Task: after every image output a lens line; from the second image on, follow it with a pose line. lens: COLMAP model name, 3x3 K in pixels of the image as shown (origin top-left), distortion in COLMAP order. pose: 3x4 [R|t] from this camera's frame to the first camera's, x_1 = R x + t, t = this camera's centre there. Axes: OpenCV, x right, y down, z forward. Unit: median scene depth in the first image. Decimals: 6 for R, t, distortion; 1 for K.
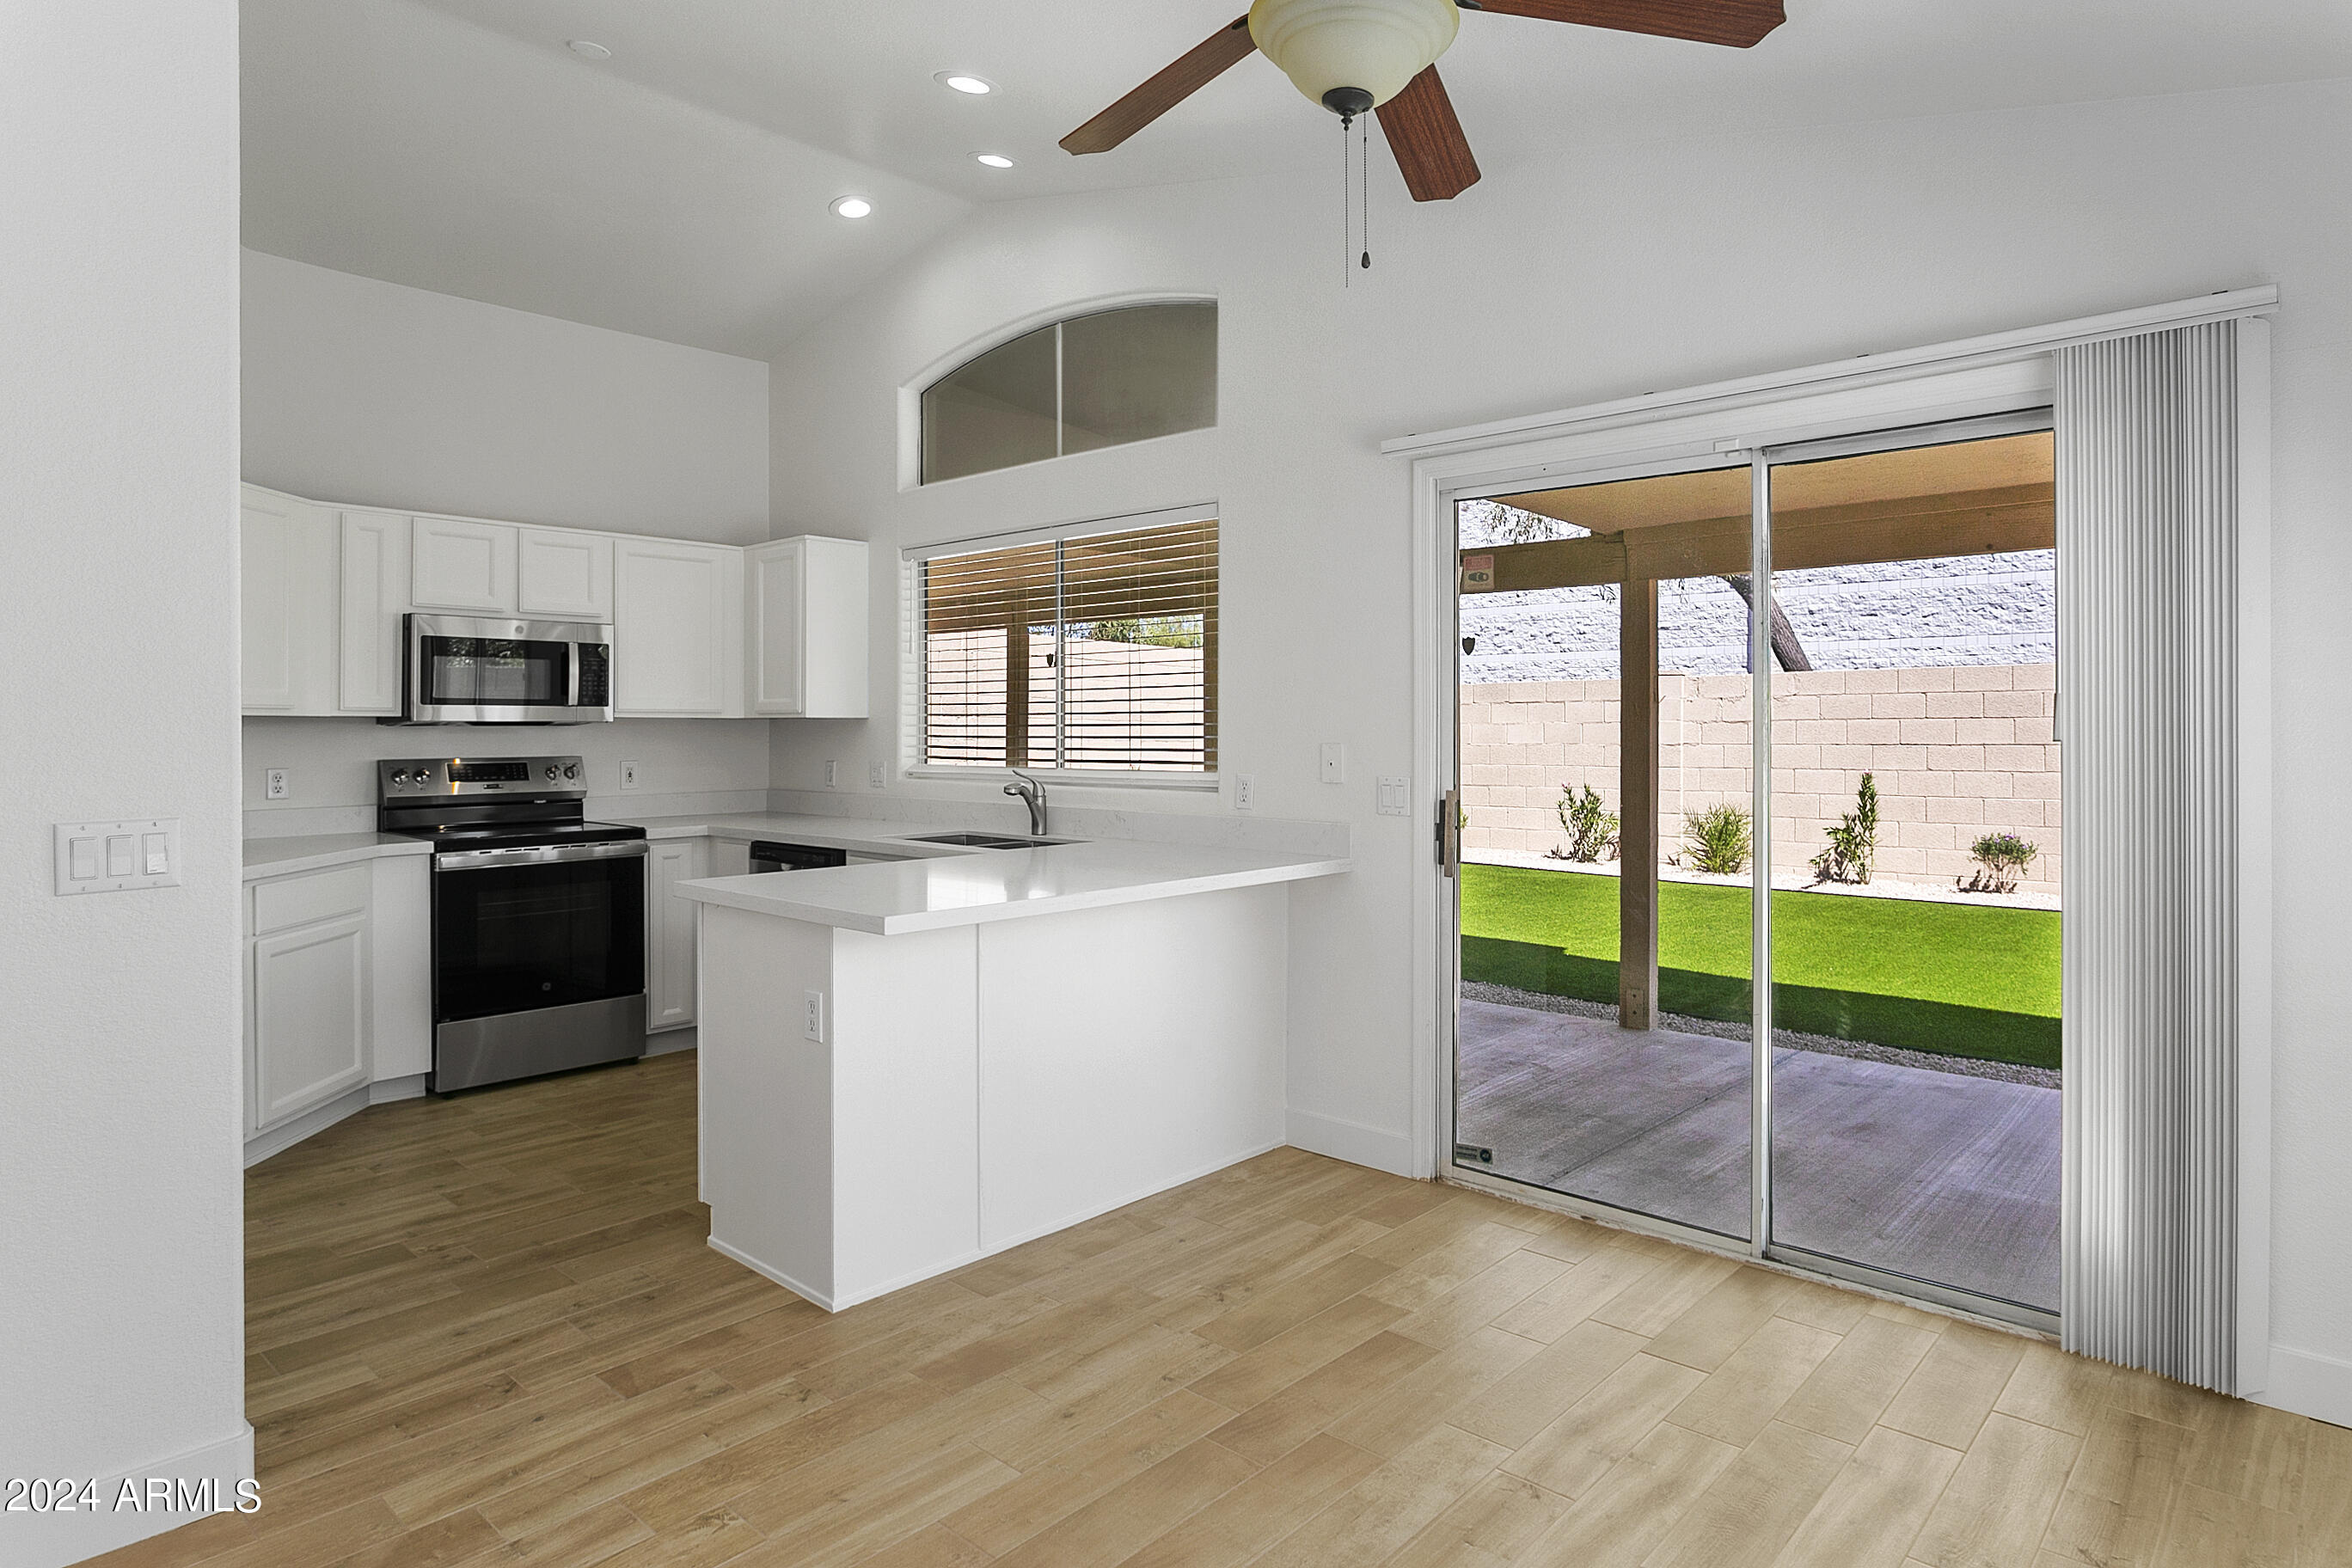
lens RADIAL K [[1335.9, 0, 1180.2], [0, 1335.9, 724.2], [0, 0, 1]] dist [-0.005218, -0.000946]
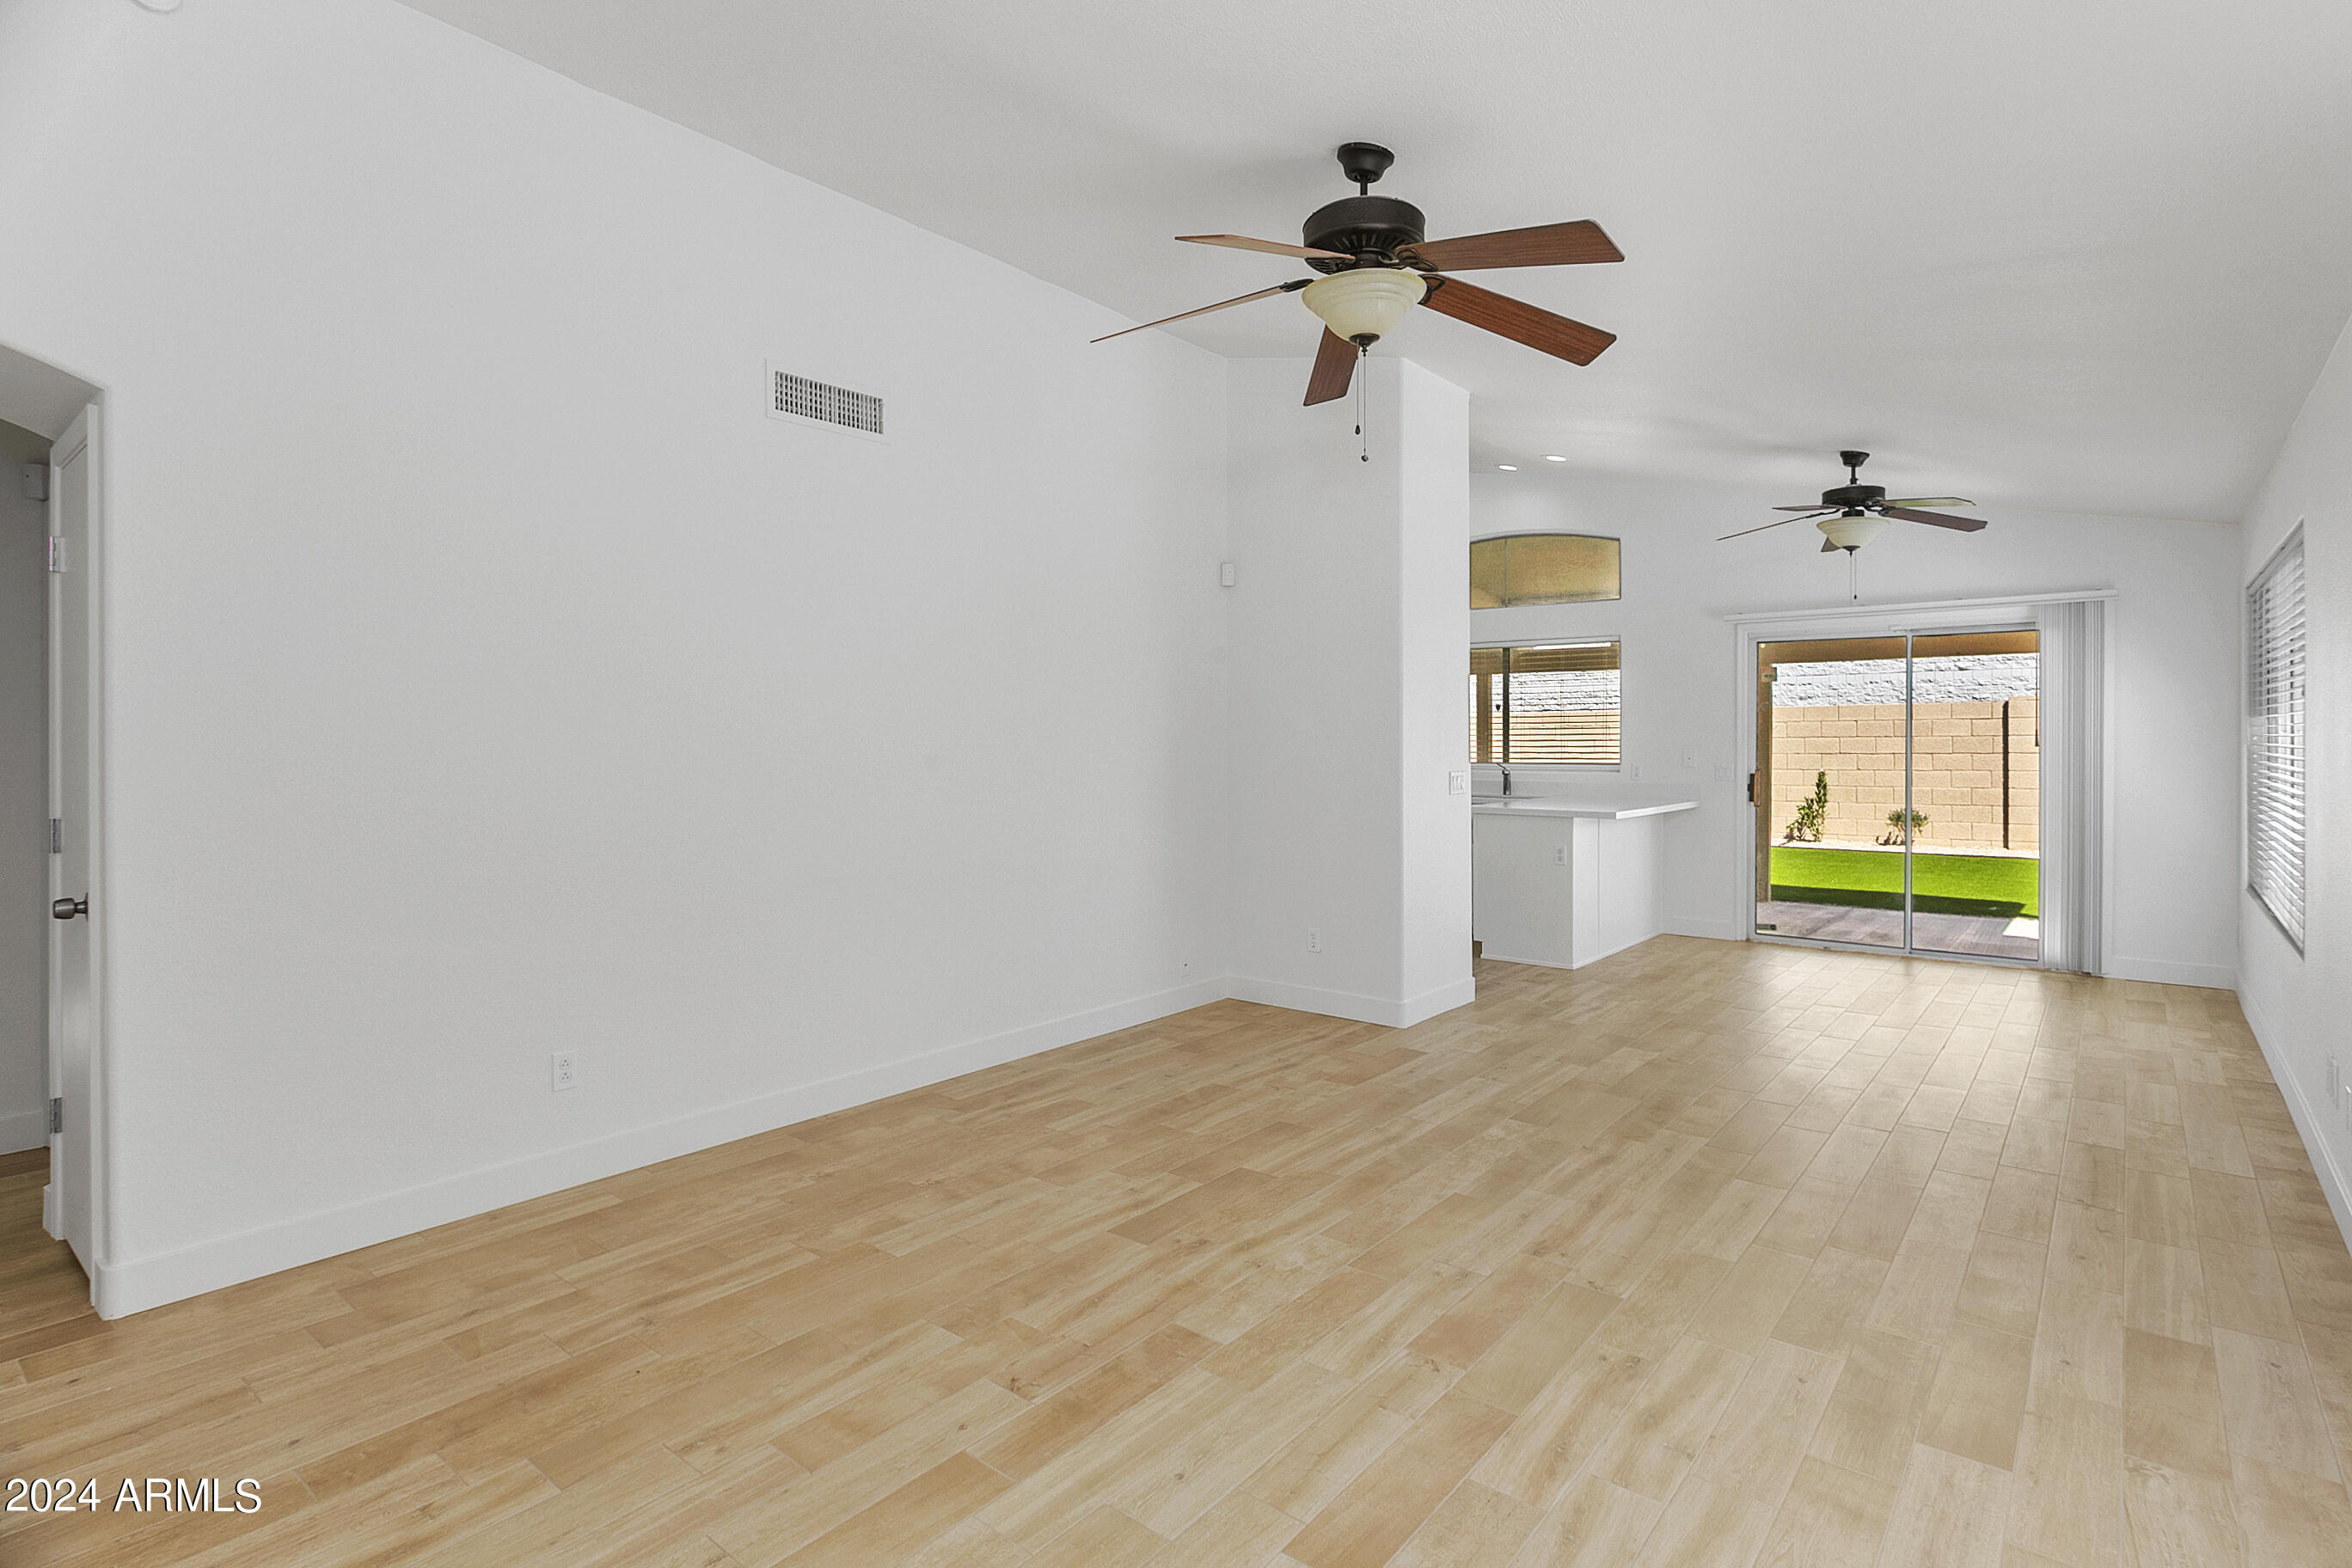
lens RADIAL K [[1152.5, 0, 1198.6], [0, 1152.5, 751.0], [0, 0, 1]] dist [0.000313, -0.000500]
pose [[0.997989, -0.000247, 0.063390, -0.659350], [-0.000260, 0.999968, 0.007983, 0.002081], [-0.063390, -0.007984, 0.997957, -0.683536]]
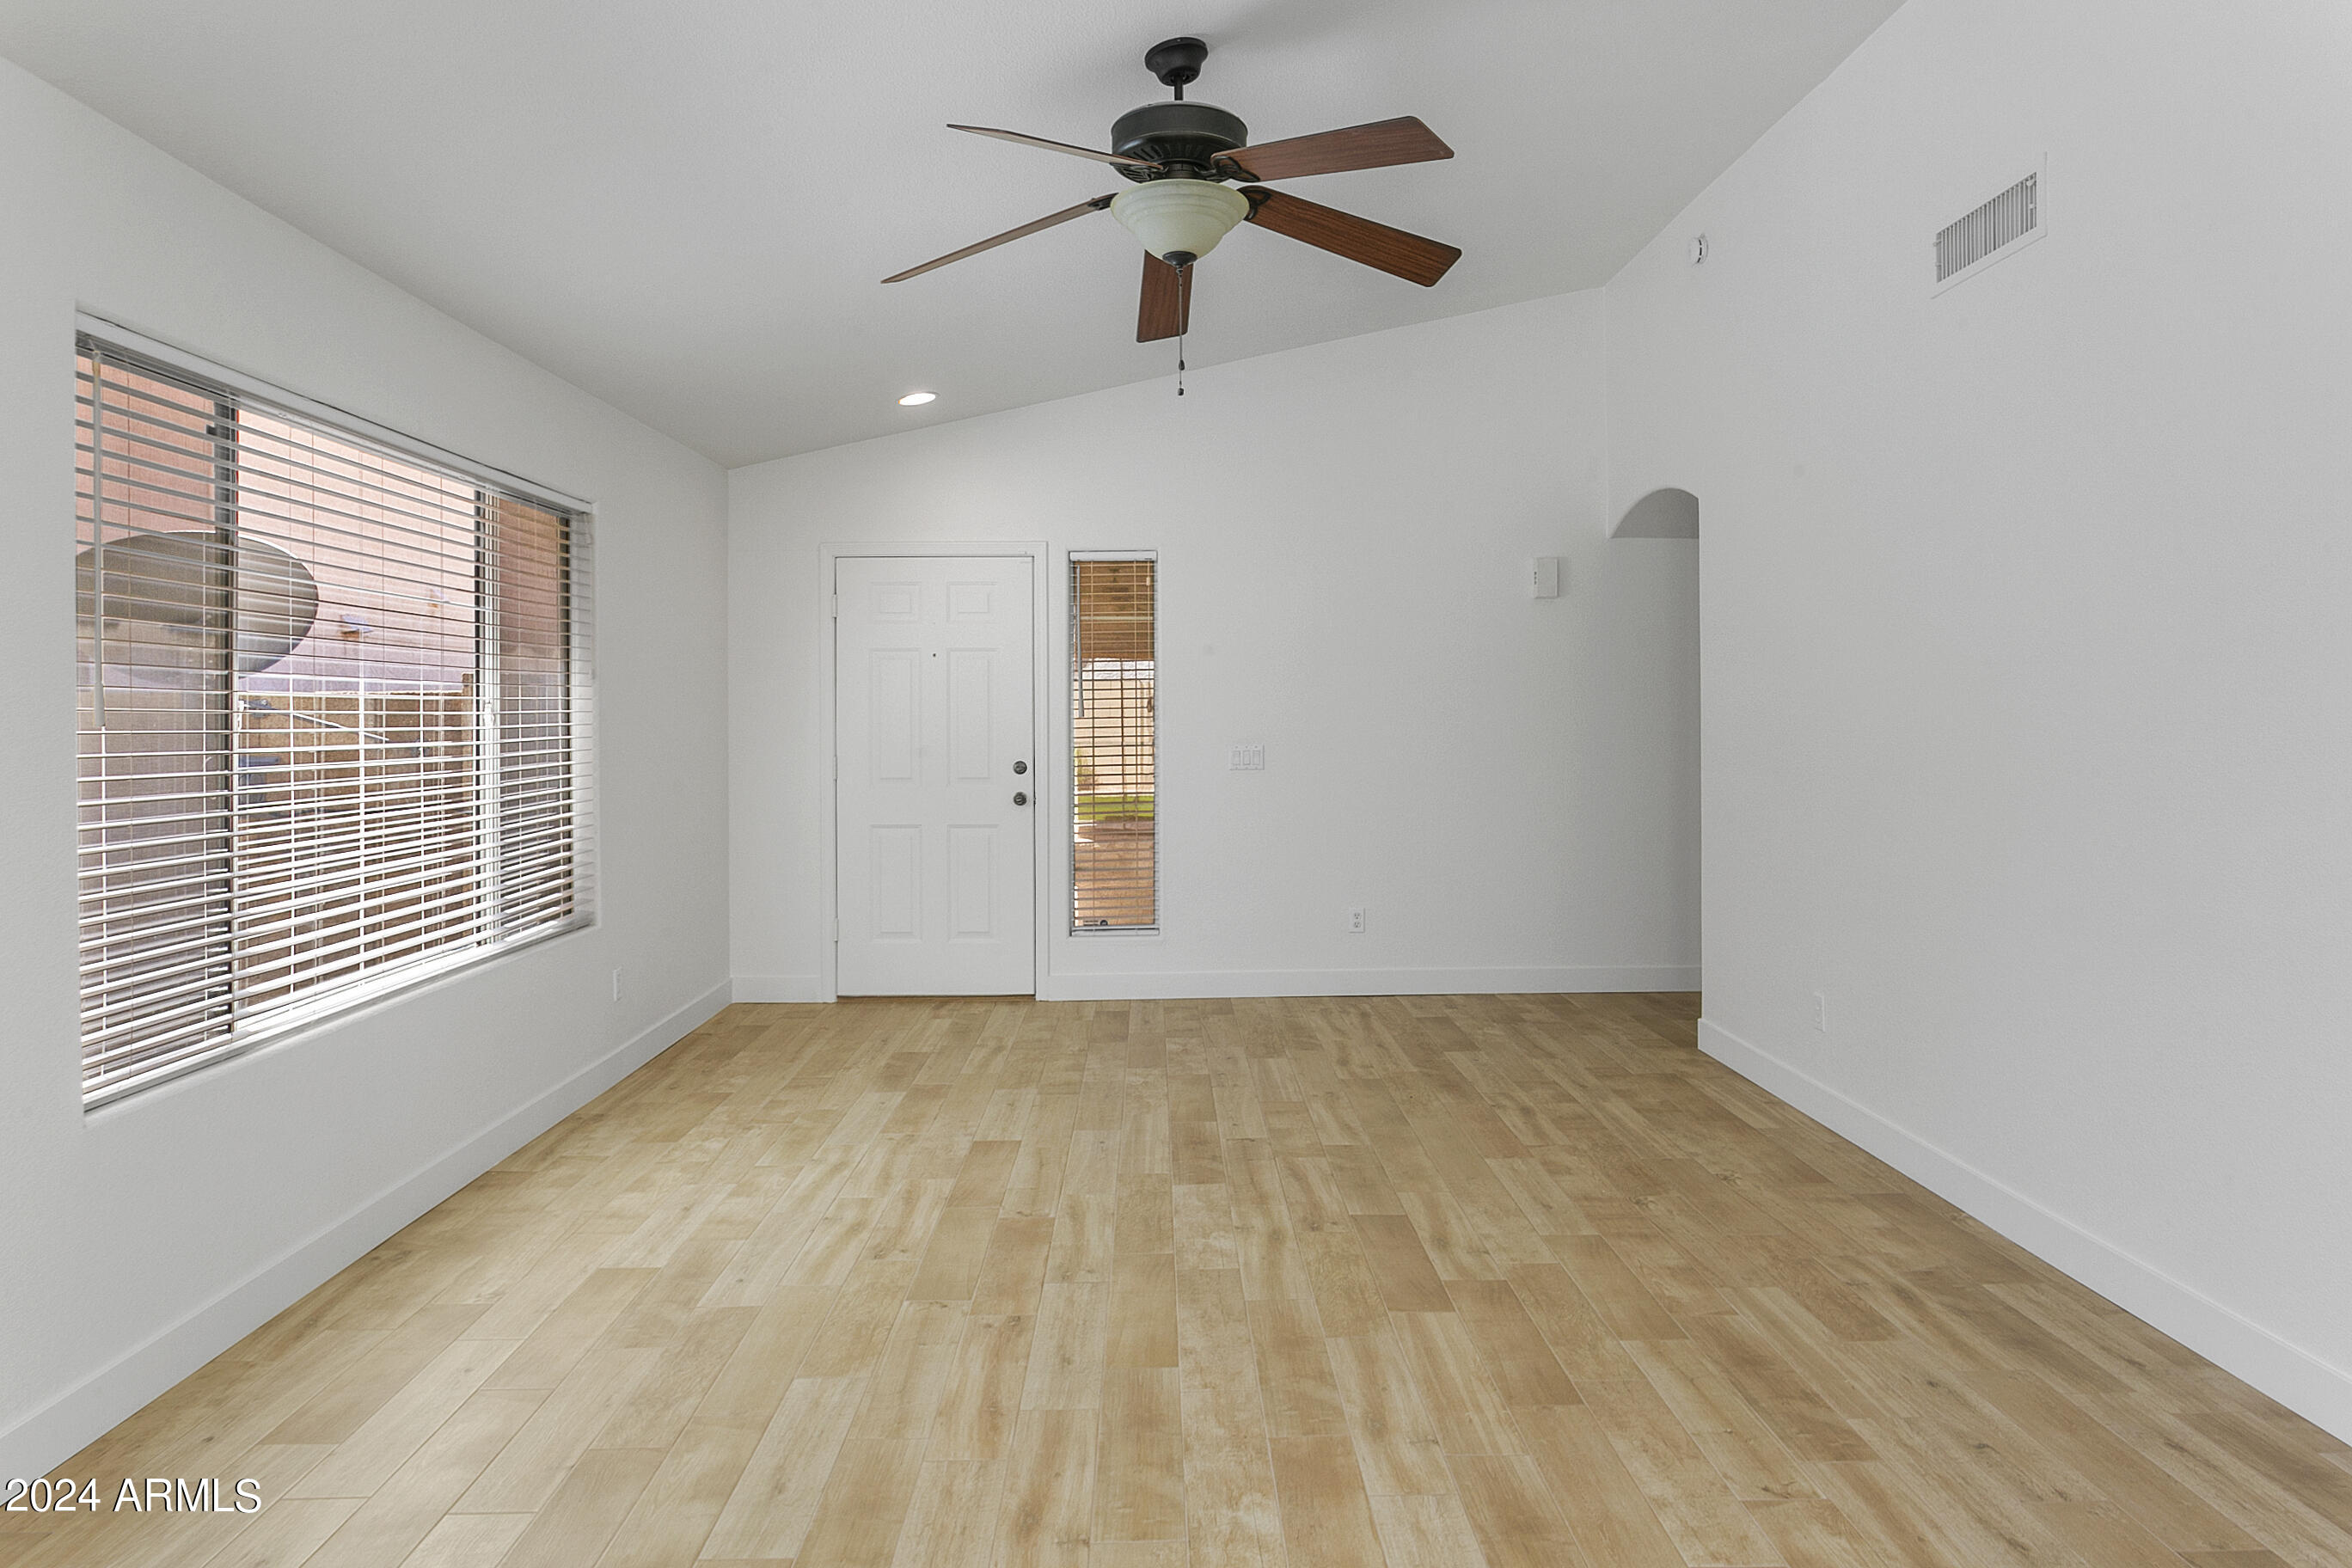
lens RADIAL K [[1418.0, 0, 1183.0], [0, 1418.0, 714.8], [0, 0, 1]] dist [-0.010698, -0.001140]
pose [[-0.722470, 0.006866, -0.691368, -0.086937], [0.008692, 0.999962, 0.000847, 0.003630], [0.691347, -0.005398, -0.722502, 0.373357]]
